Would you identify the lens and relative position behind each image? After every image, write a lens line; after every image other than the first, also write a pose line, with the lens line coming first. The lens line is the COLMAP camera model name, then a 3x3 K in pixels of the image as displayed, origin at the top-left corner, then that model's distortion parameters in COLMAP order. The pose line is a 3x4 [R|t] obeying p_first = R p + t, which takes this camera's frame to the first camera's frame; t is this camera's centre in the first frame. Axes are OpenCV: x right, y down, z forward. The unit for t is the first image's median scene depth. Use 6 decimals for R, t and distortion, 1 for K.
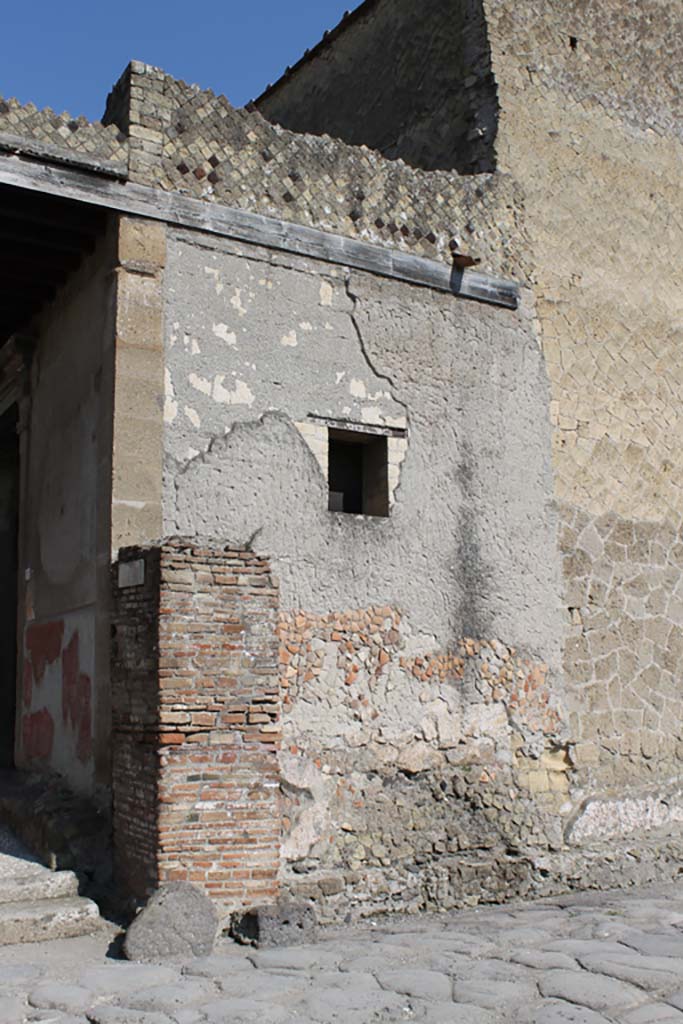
lens RADIAL K [[1122.1, 0, 336.4], [0, 1122.1, 517.7], [0, 0, 1]] dist [-0.082820, 0.000000]
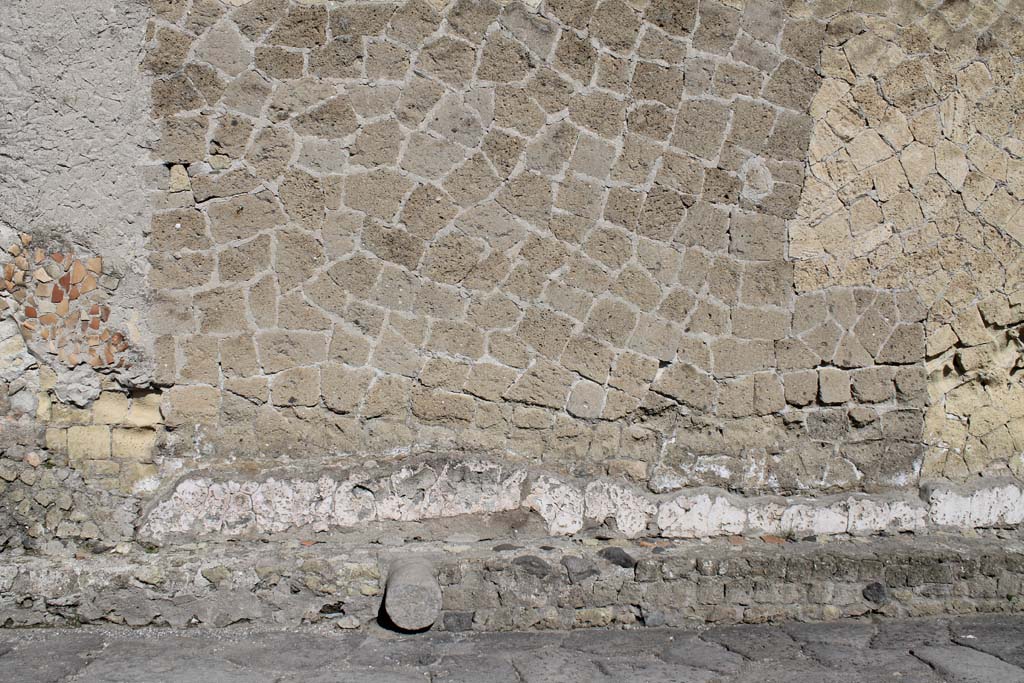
lens RADIAL K [[865.6, 0, 522.1], [0, 865.6, 342.8], [0, 0, 1]] dist [-0.165963, 0.141095]
pose [[0.888465, 0.019994, -0.458508, 0.647546], [0.077304, 0.978257, 0.192453, 0.112921], [0.452387, -0.206432, 0.867601, 0.739825]]
